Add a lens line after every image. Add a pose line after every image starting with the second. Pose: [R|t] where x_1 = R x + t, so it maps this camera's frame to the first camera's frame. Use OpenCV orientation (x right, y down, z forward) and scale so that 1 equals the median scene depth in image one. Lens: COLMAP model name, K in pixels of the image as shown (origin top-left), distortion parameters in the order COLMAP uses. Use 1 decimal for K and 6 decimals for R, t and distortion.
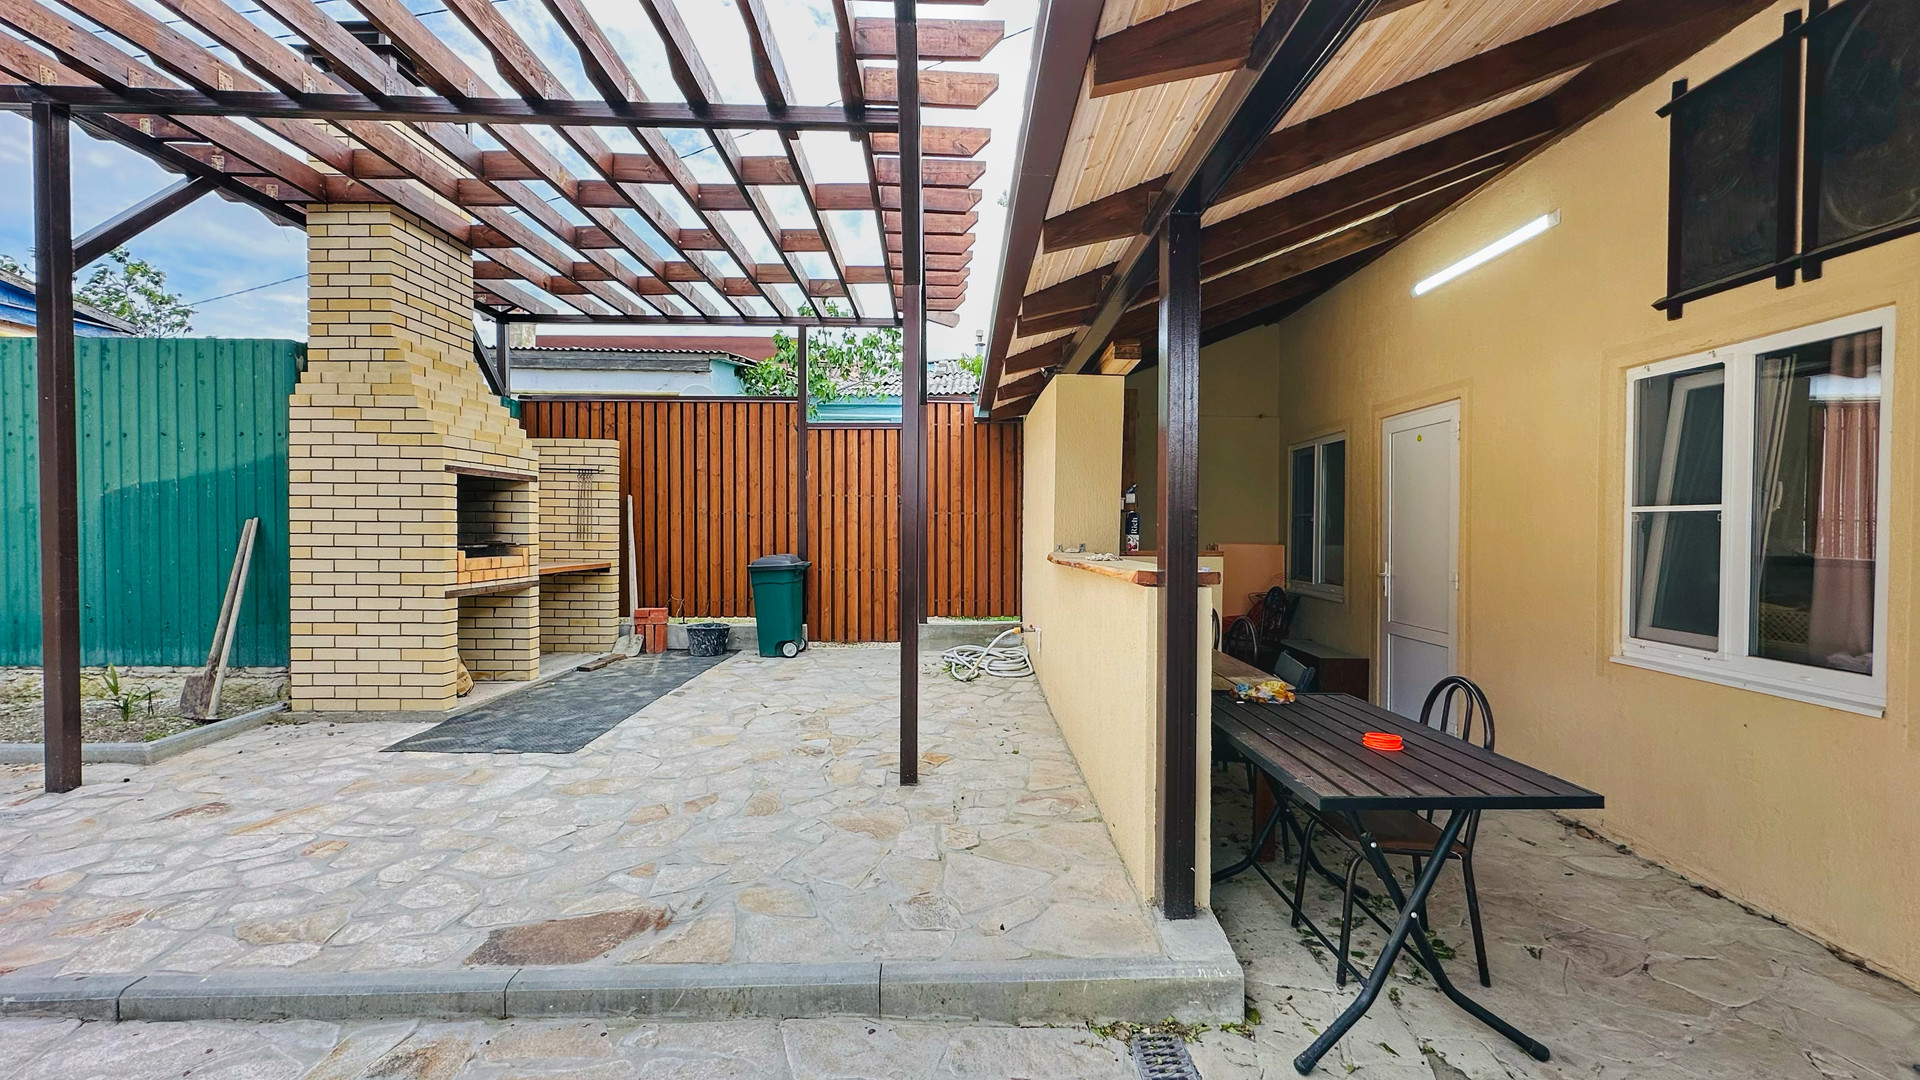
lens RADIAL K [[768.3, 0, 964.1], [0, 768.3, 535.7], [0, 0, 1]] dist [-0.001971, 0.000456]
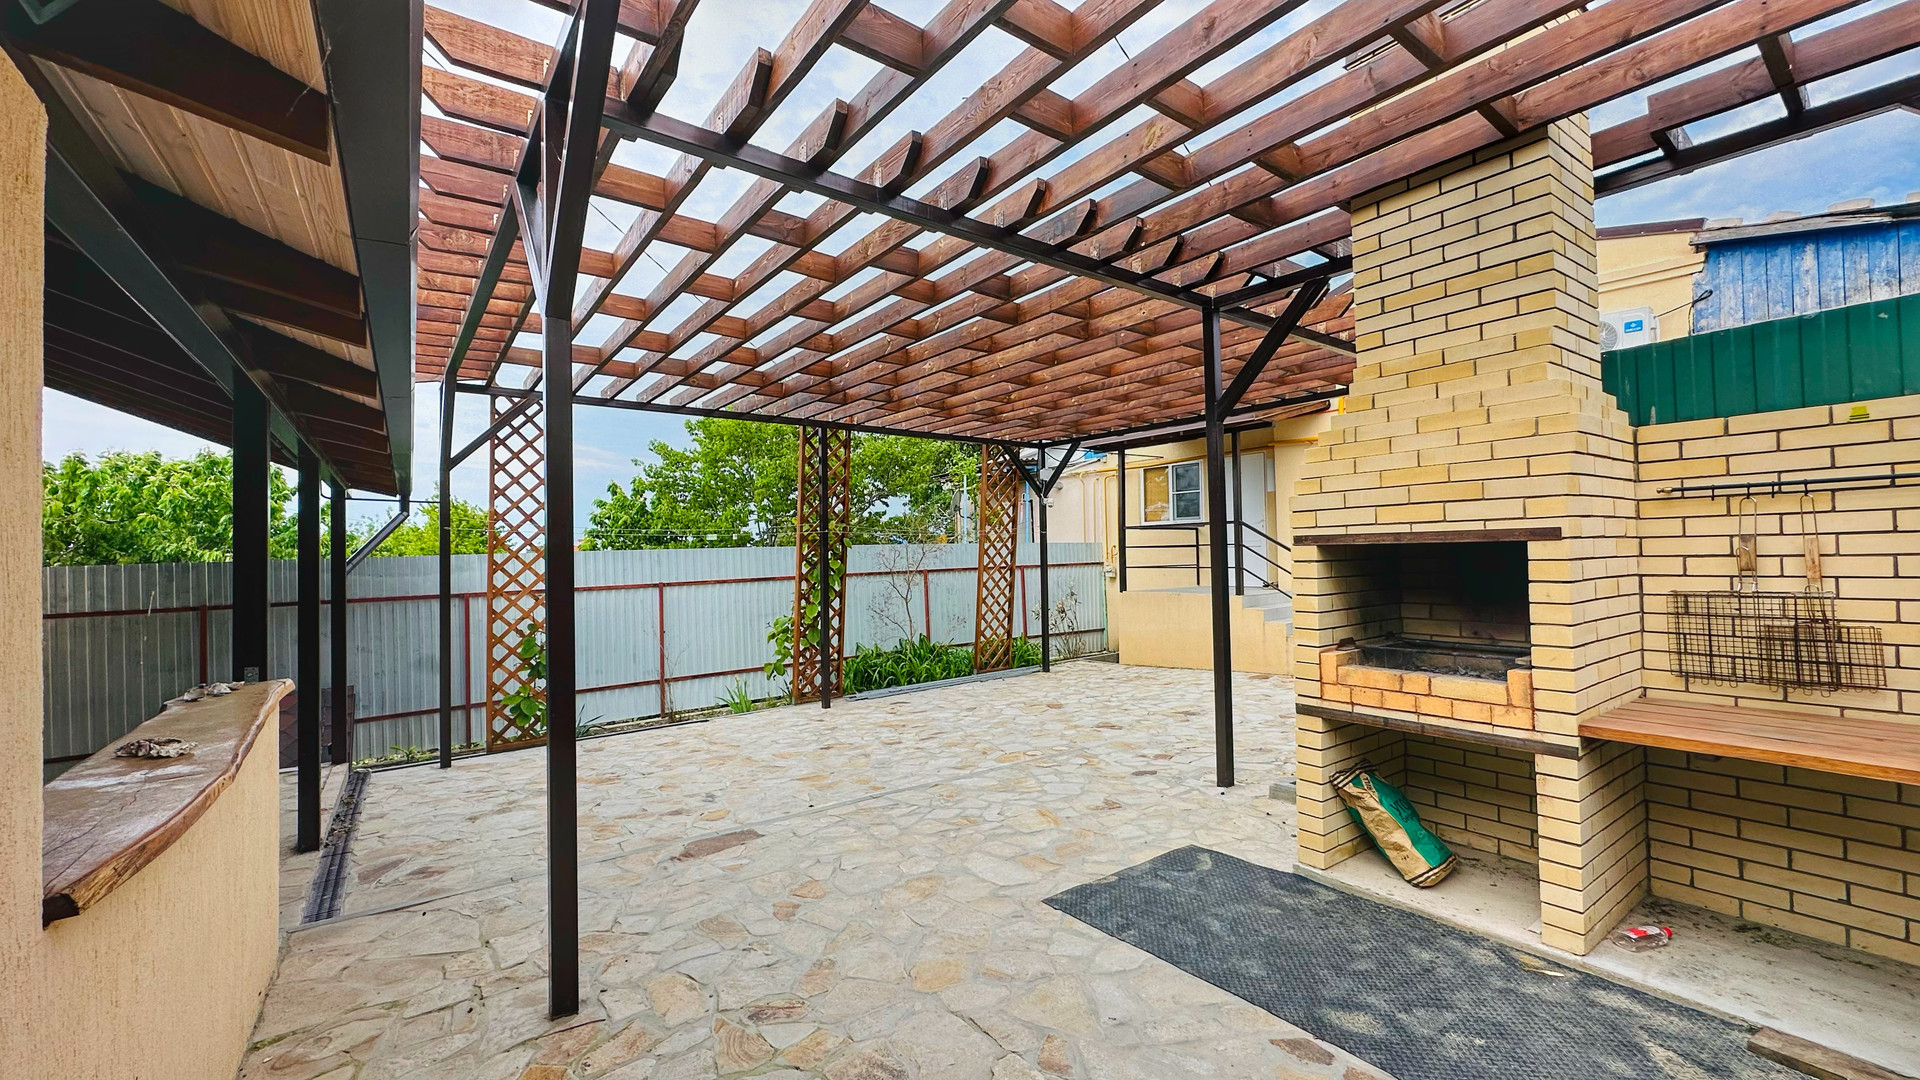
lens RADIAL K [[768.3, 0, 960.7], [0, 768.3, 535.6], [0, 0, 1]] dist [-0.001971, 0.000456]
pose [[-0.816704, -0.004534, -0.577039, 0.032363], [0.008647, 0.999761, -0.020094, -0.080721], [0.576992, -0.021401, -0.816469, 1.437995]]
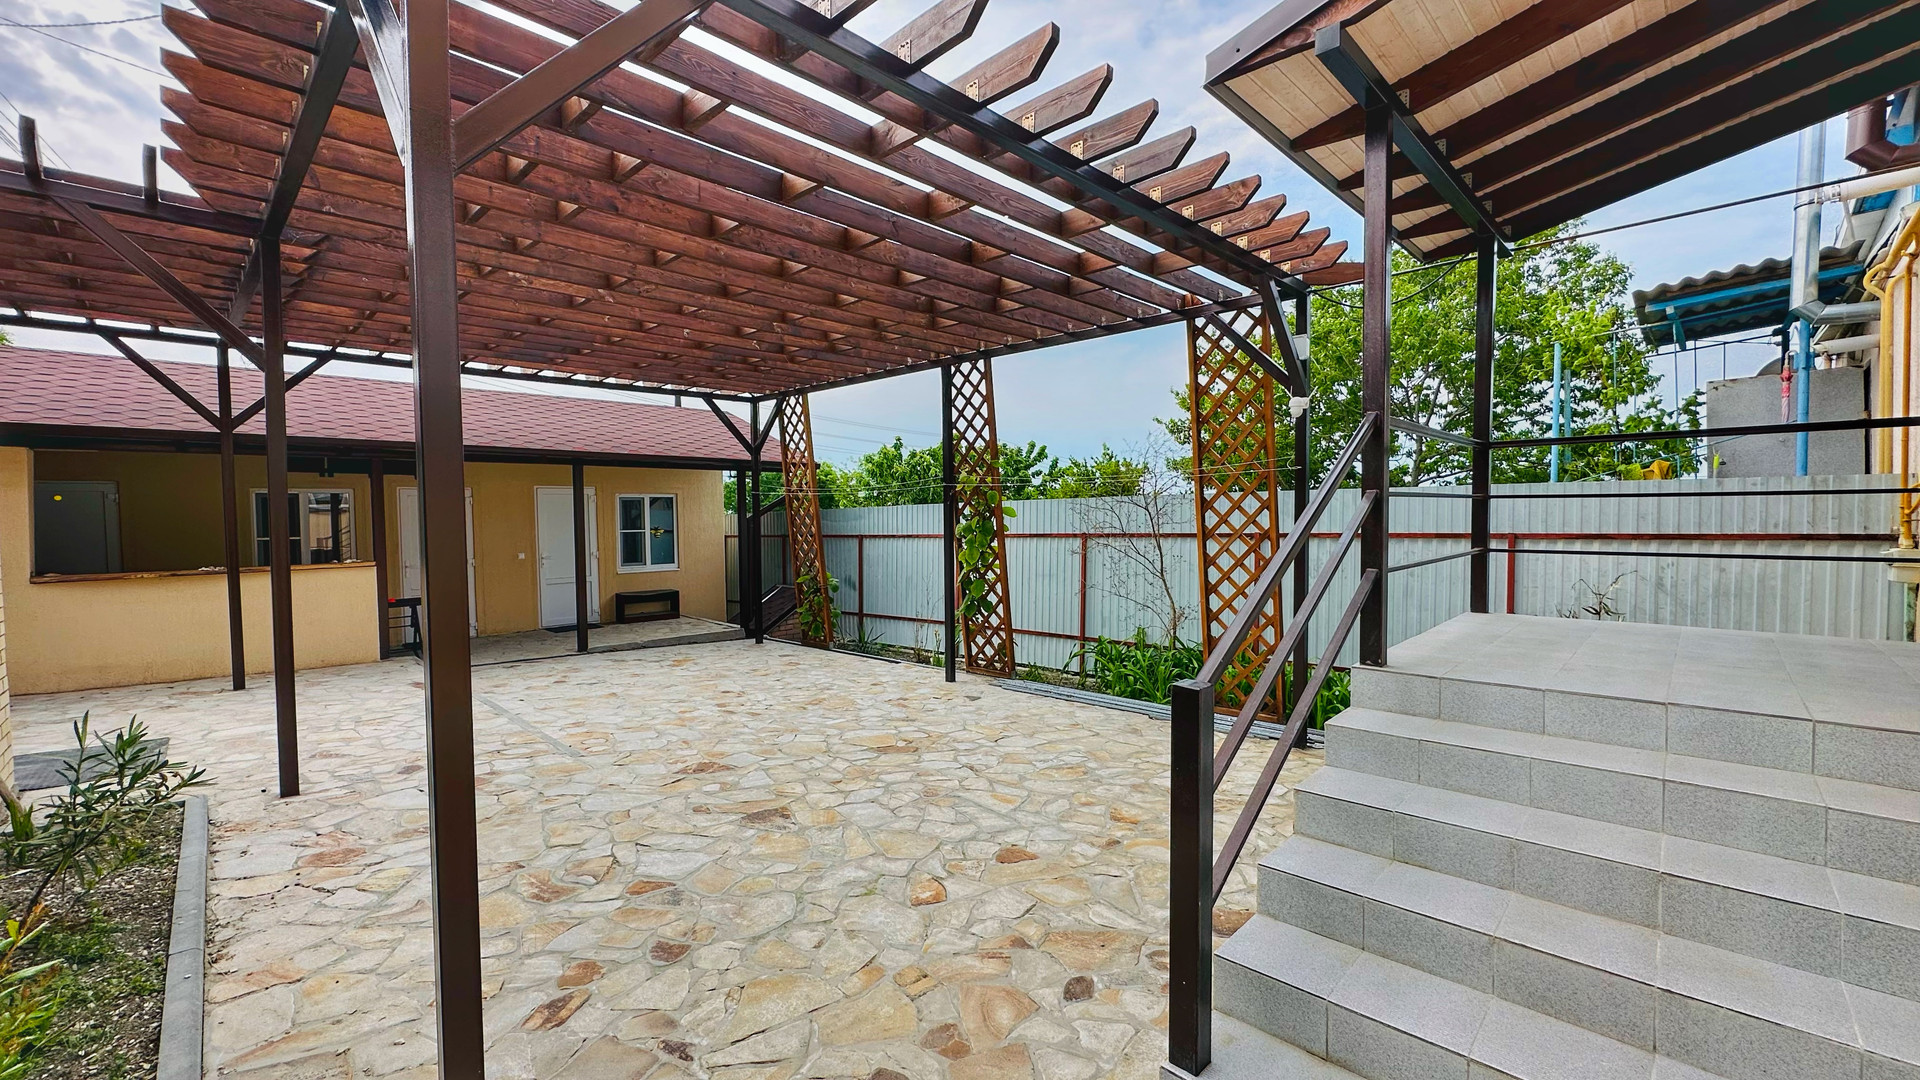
lens RADIAL K [[768.3, 0, 949.9], [0, 768.3, 542.3], [0, 0, 1]] dist [-0.001971, 0.000456]
pose [[-0.694045, -0.027804, 0.719394, -2.092647], [0.014535, 0.998509, 0.052614, -0.086653], [-0.719784, 0.046973, -0.692607, 0.817899]]
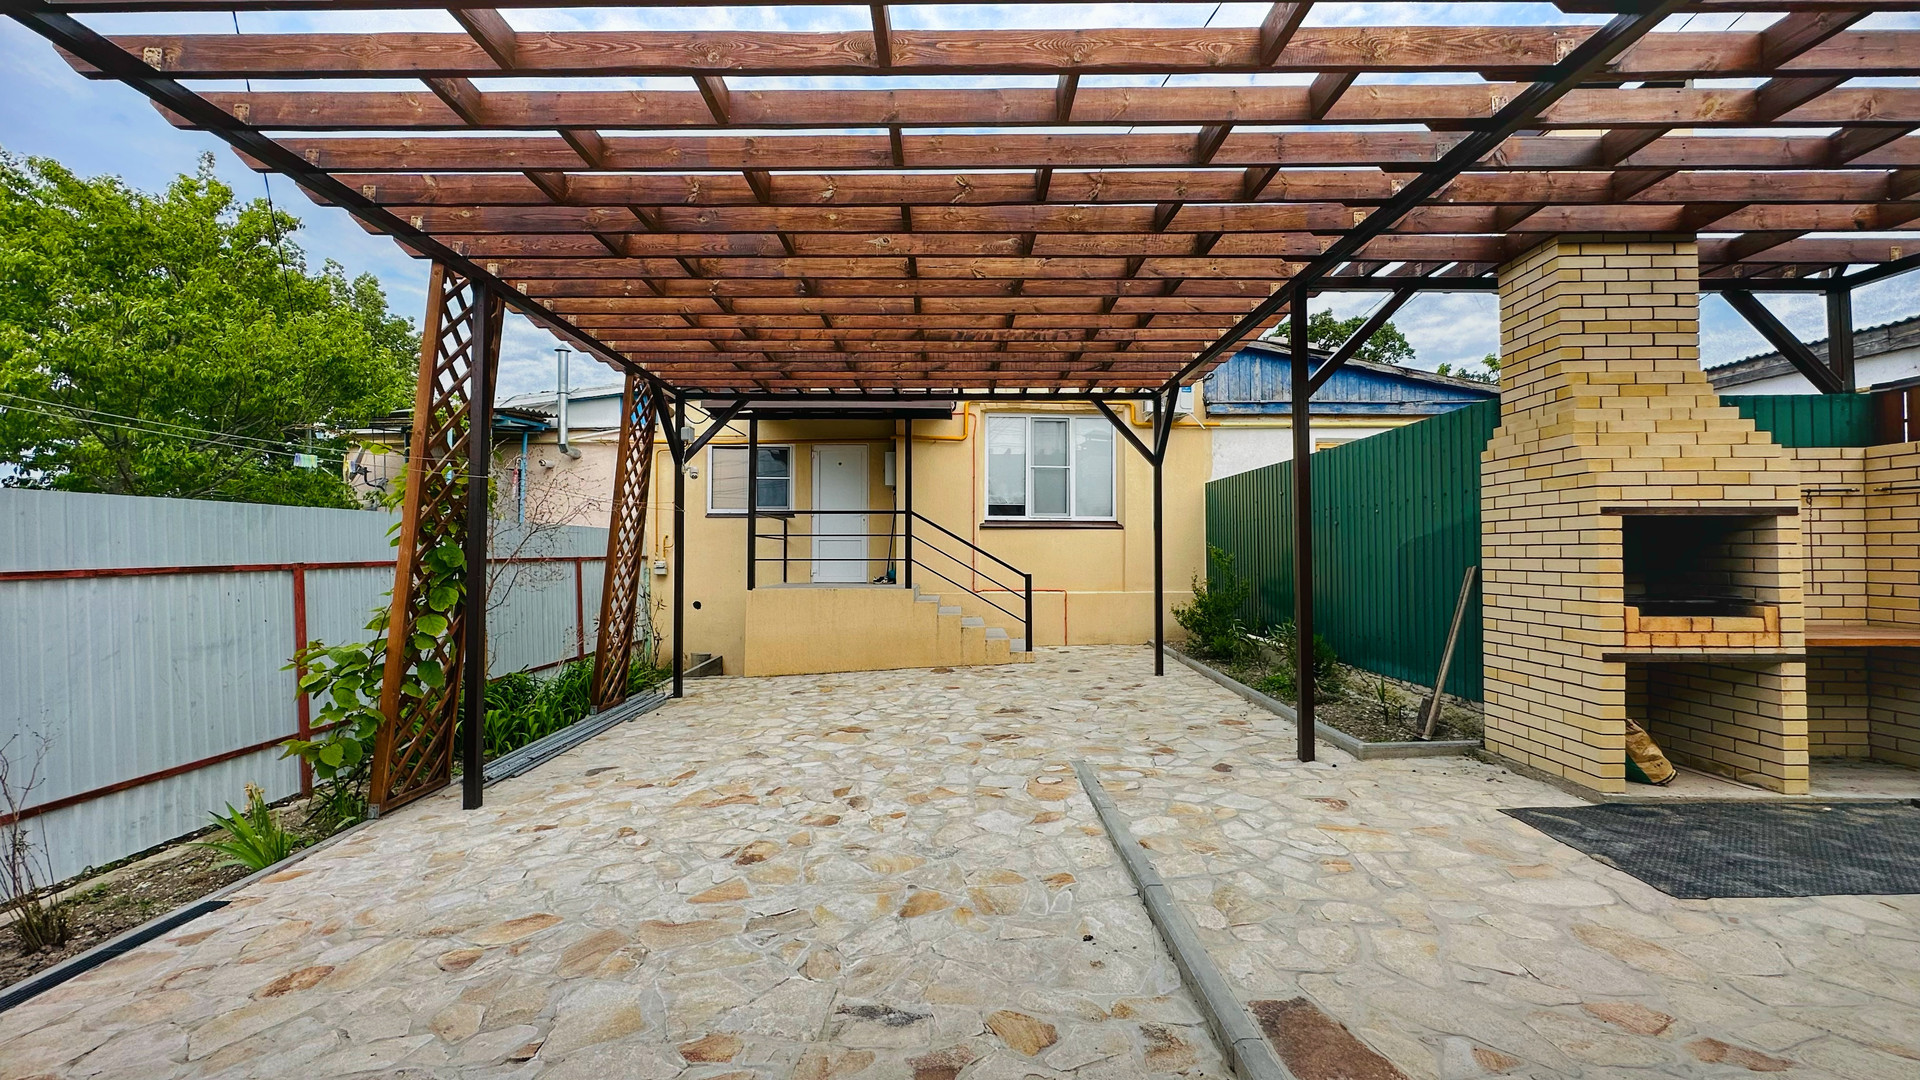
lens RADIAL K [[768.3, 0, 956.3], [0, 768.3, 539.0], [0, 0, 1]] dist [-0.001971, 0.000456]
pose [[-0.030451, -0.025697, -0.999206, 0.215165], [-0.009301, 0.999633, -0.025425, -0.027717], [0.999493, 0.008519, -0.030678, 0.298589]]
